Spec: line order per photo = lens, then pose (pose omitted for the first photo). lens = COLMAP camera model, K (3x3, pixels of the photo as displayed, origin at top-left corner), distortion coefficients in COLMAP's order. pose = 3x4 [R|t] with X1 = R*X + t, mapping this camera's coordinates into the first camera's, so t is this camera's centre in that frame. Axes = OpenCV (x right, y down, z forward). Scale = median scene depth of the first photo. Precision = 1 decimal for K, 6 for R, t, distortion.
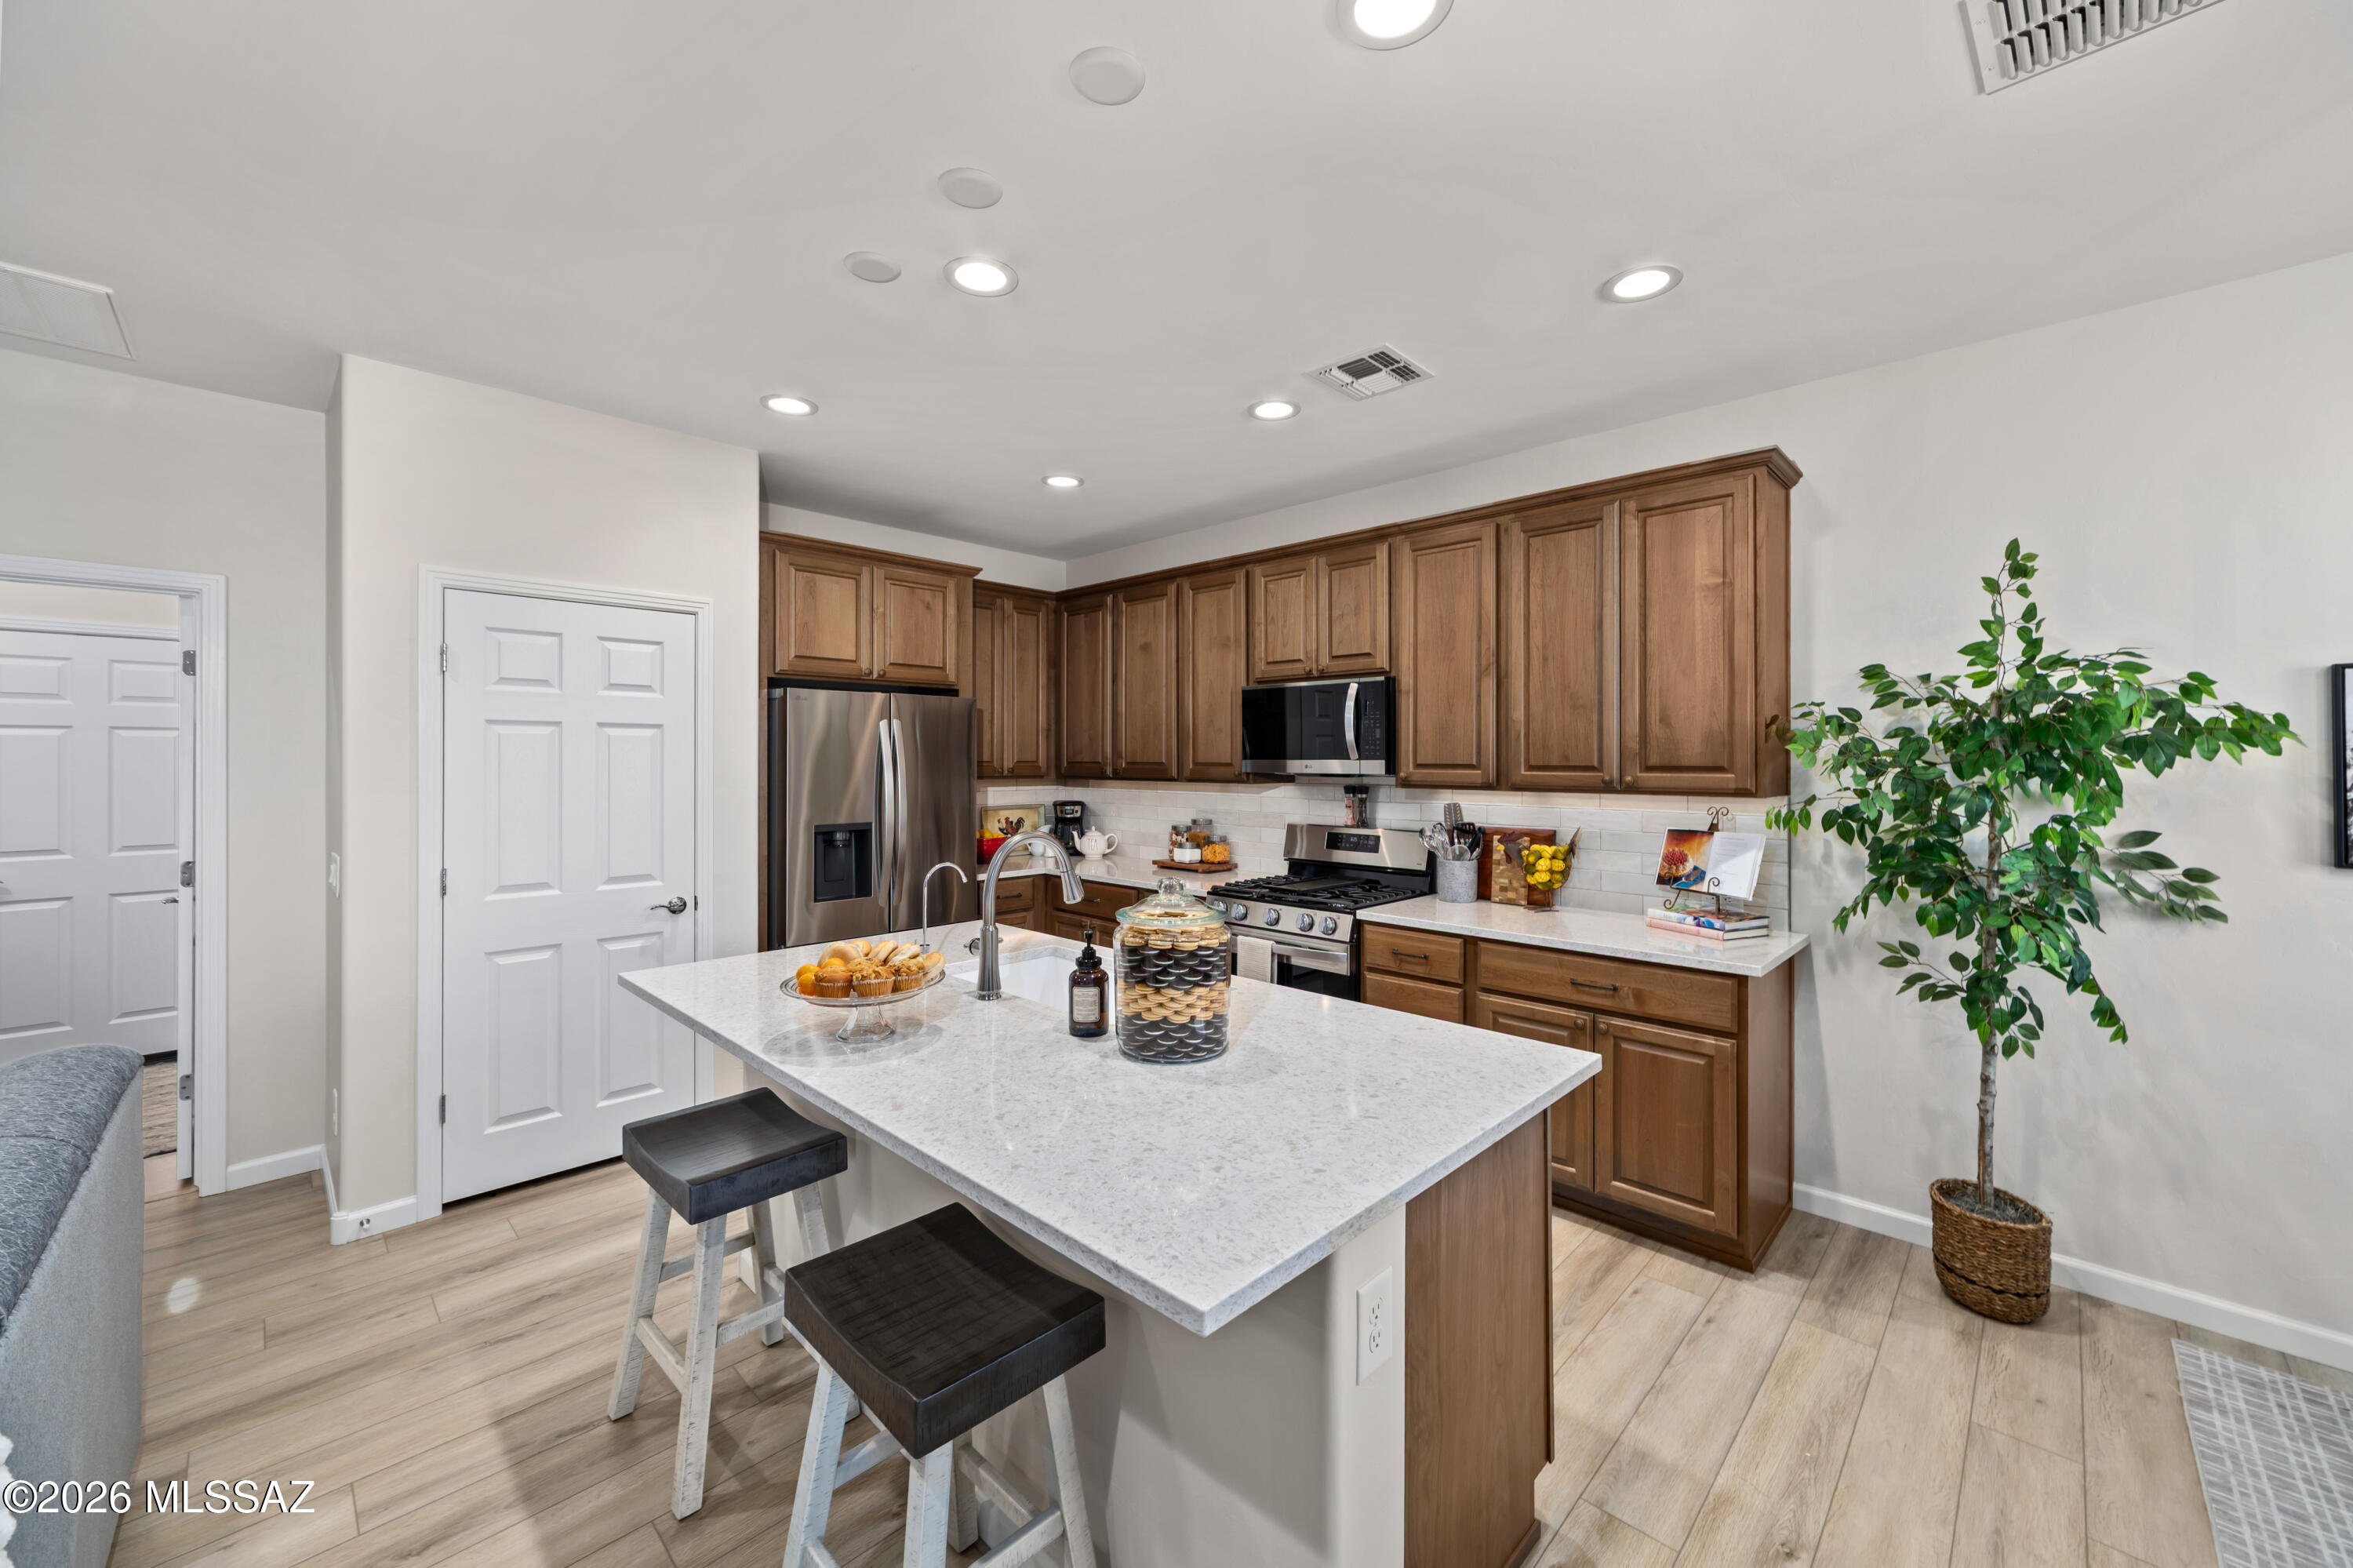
lens RADIAL K [[908.8, 0, 1204.9], [0, 908.8, 760.5], [0, 0, 1]] dist [-0.000311, -0.000065]
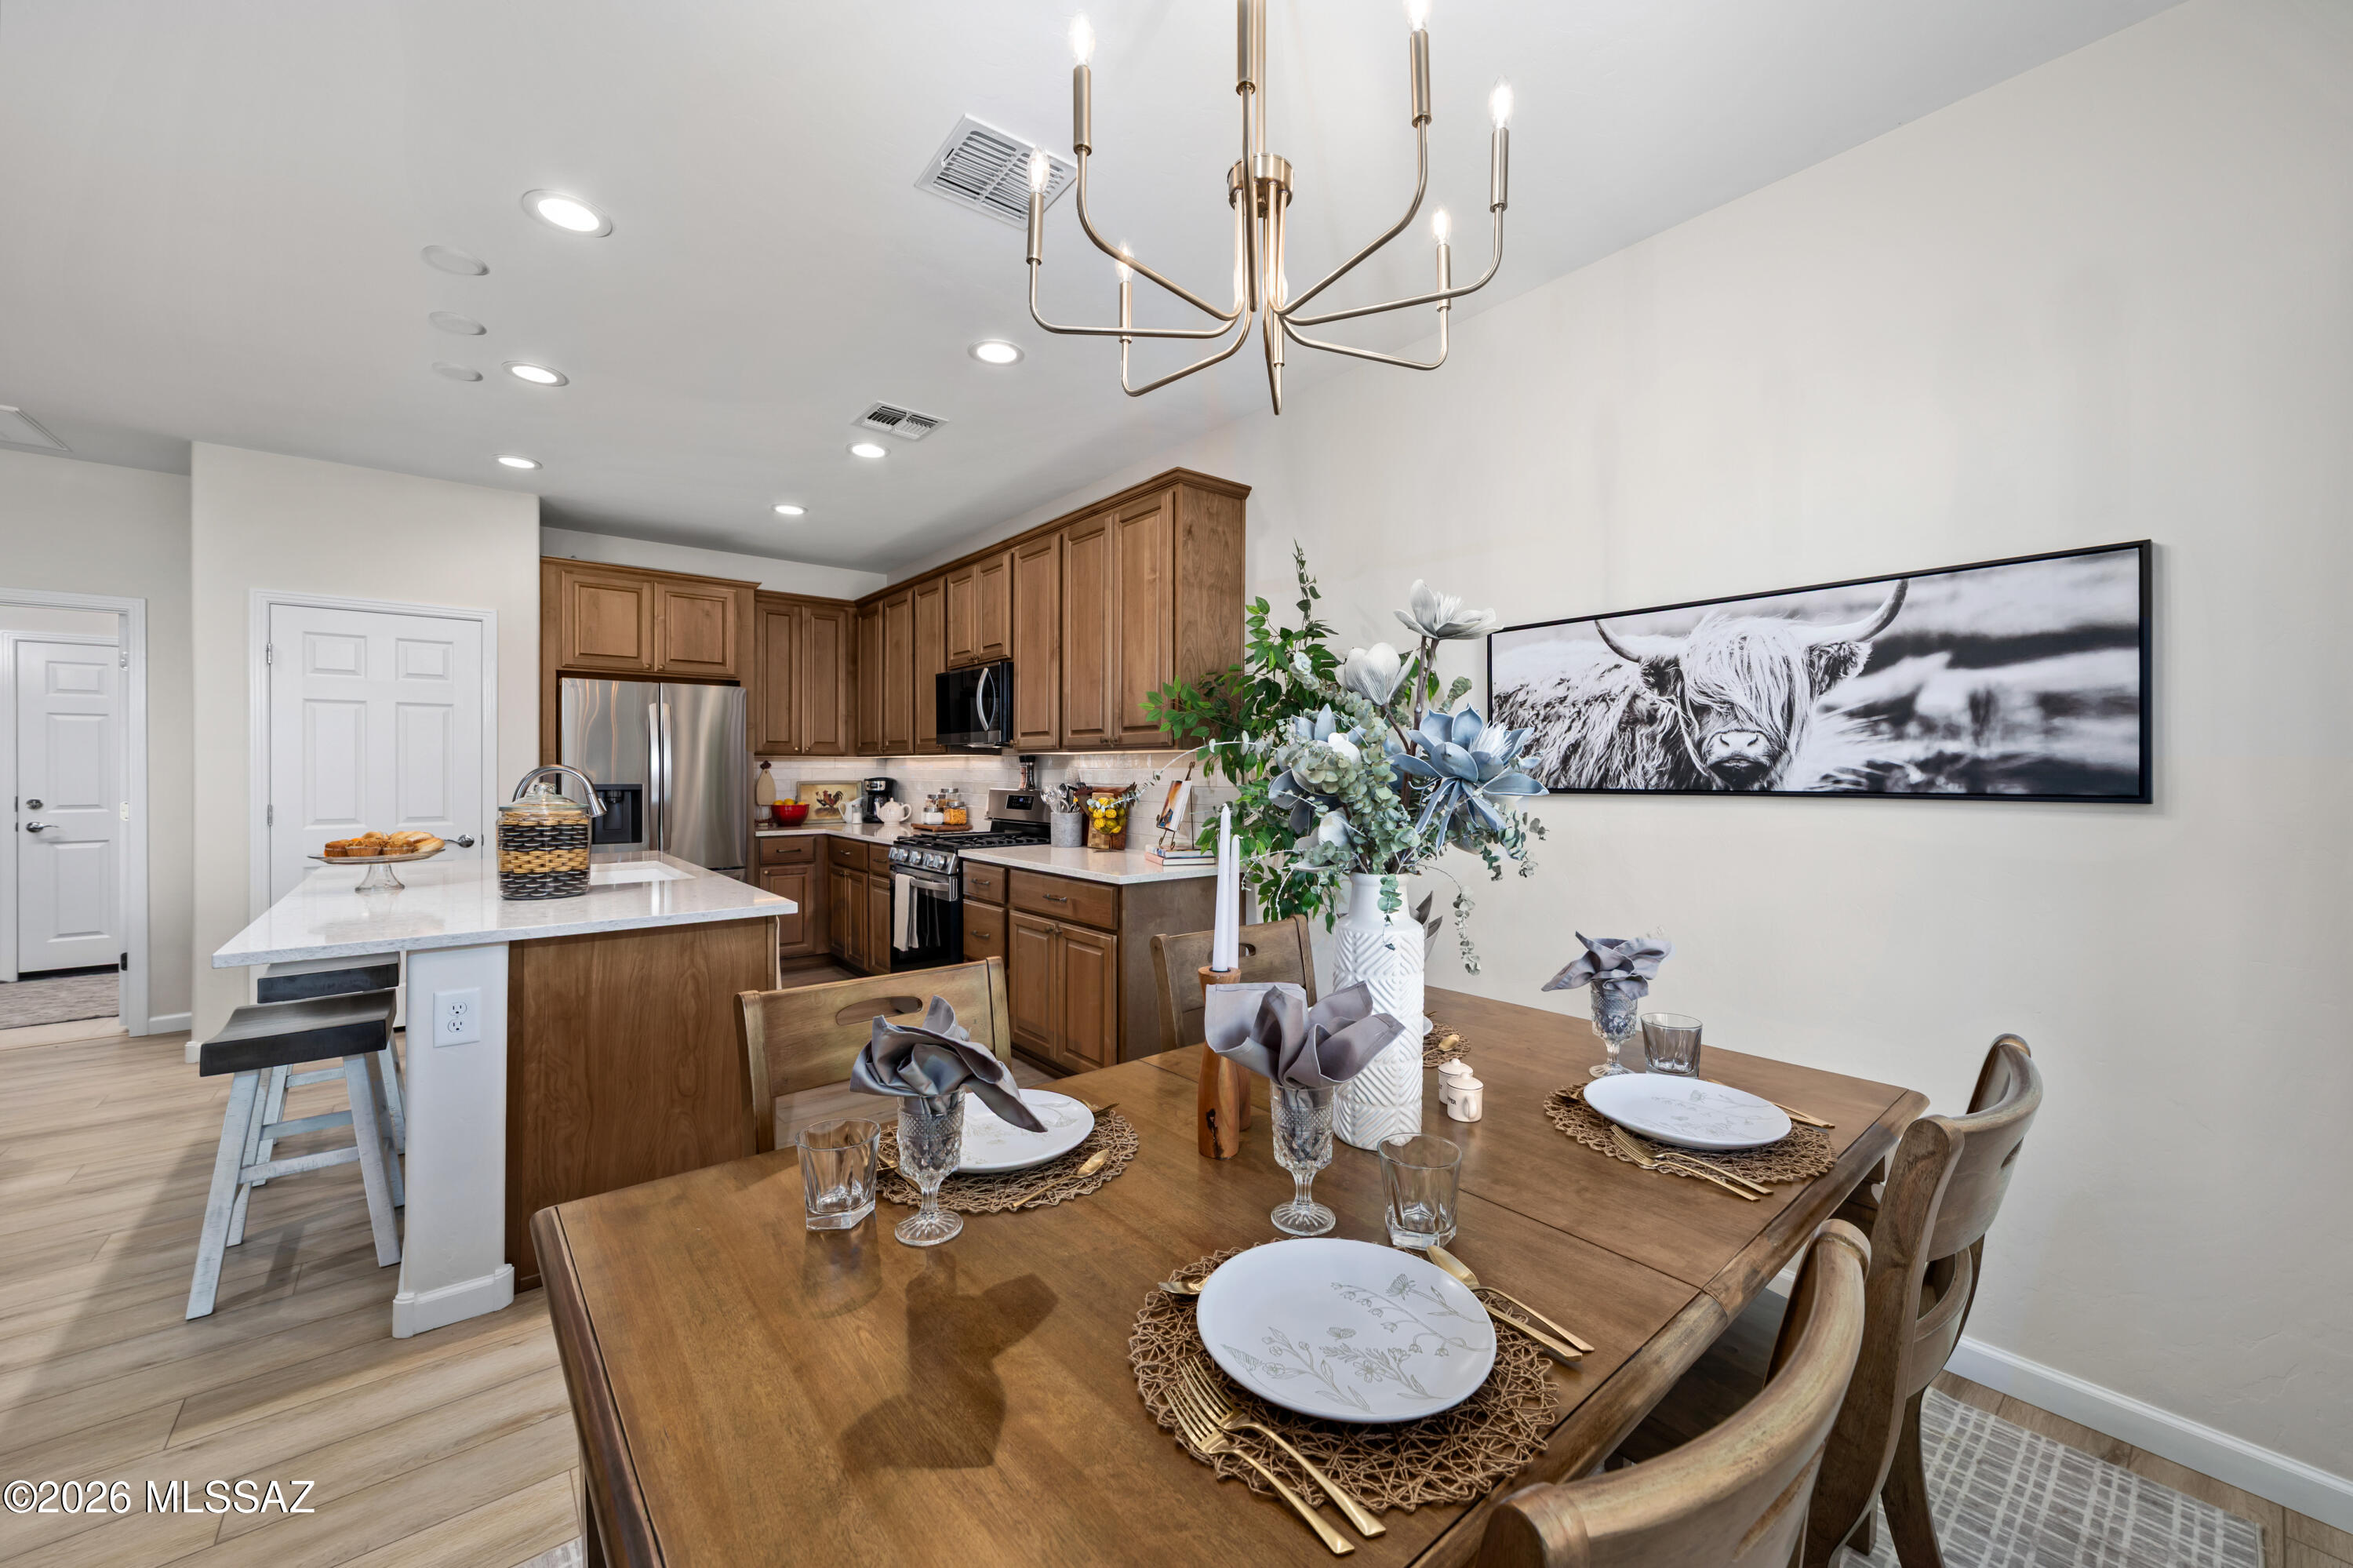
lens RADIAL K [[901.9, 0, 1193.7], [0, 901.9, 771.1], [0, 0, 1]] dist [0.001019, 0.000016]
pose [[0.993140, -0.000894, -0.116928, 0.586518], [0.000957, 0.999999, 0.000475, 0.053538], [0.116928, -0.000584, 0.993140, -0.172713]]
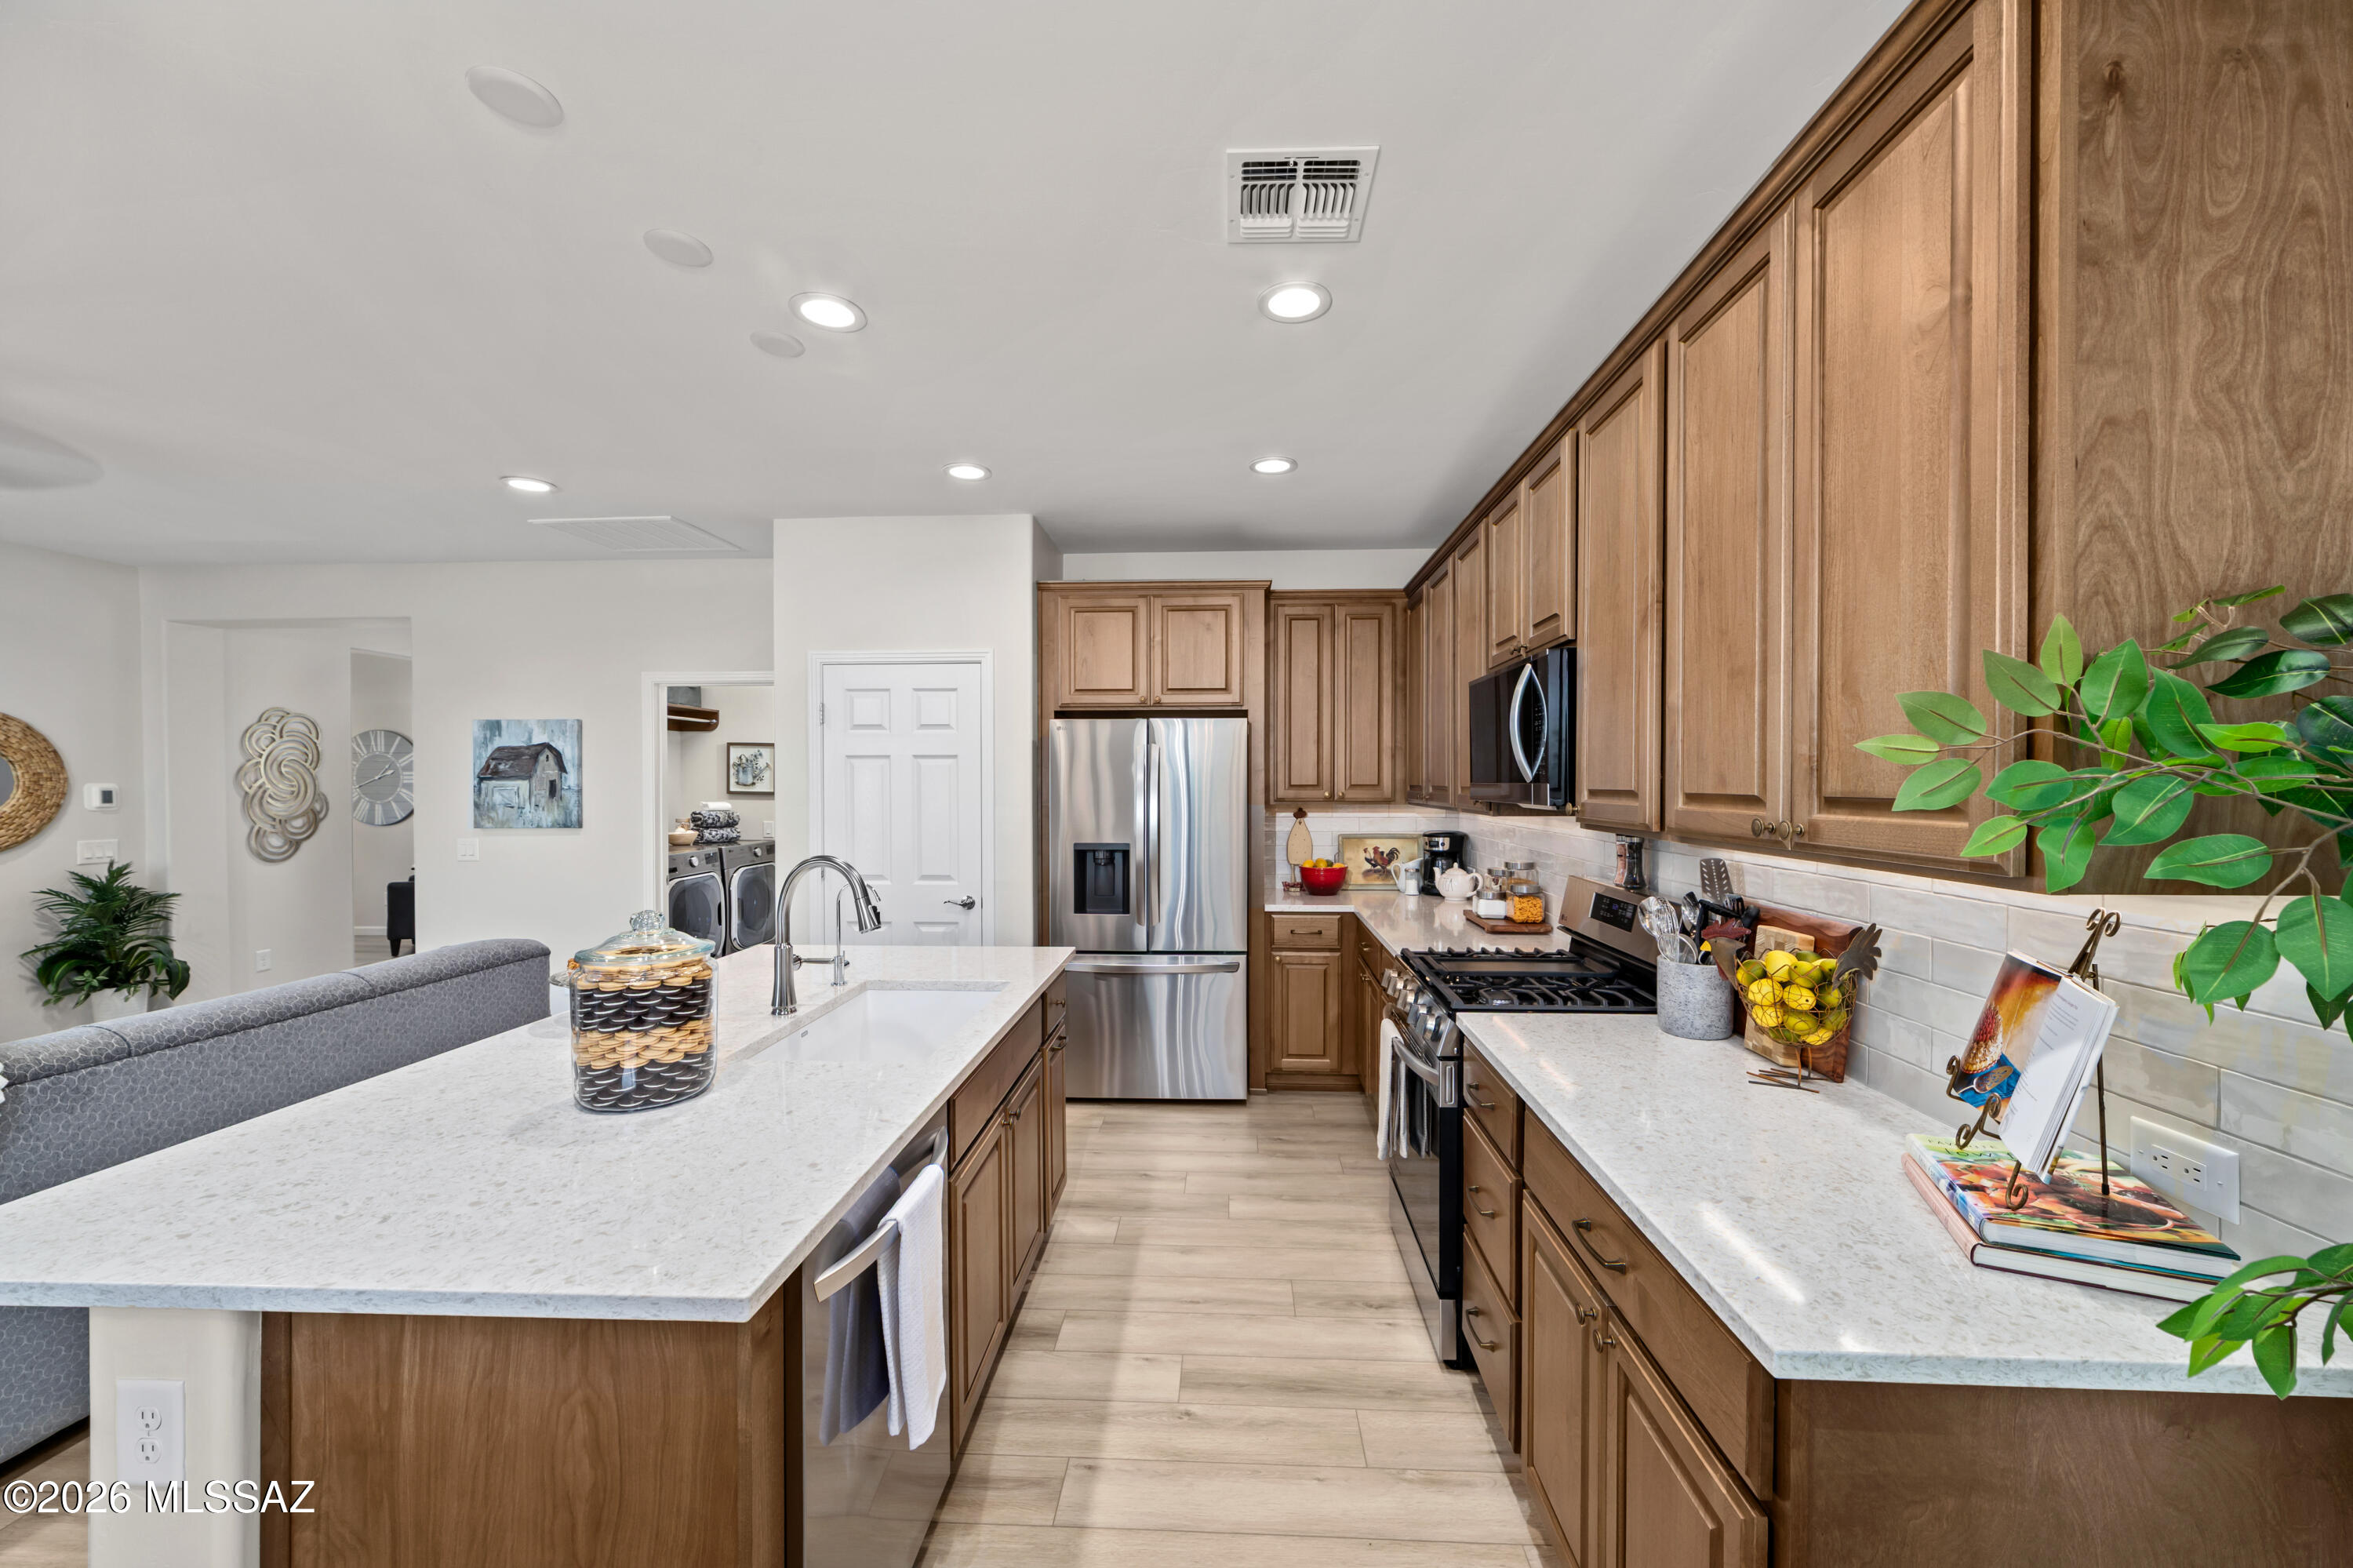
lens RADIAL K [[903.4, 0, 1182.9], [0, 903.4, 791.0], [0, 0, 1]] dist [0.000277, 0.000118]
pose [[0.650279, 0.005007, -0.759679, 0.496119], [0.001021, 0.999972, 0.007465, 0.000137], [0.759695, -0.005630, 0.650256, 0.398151]]
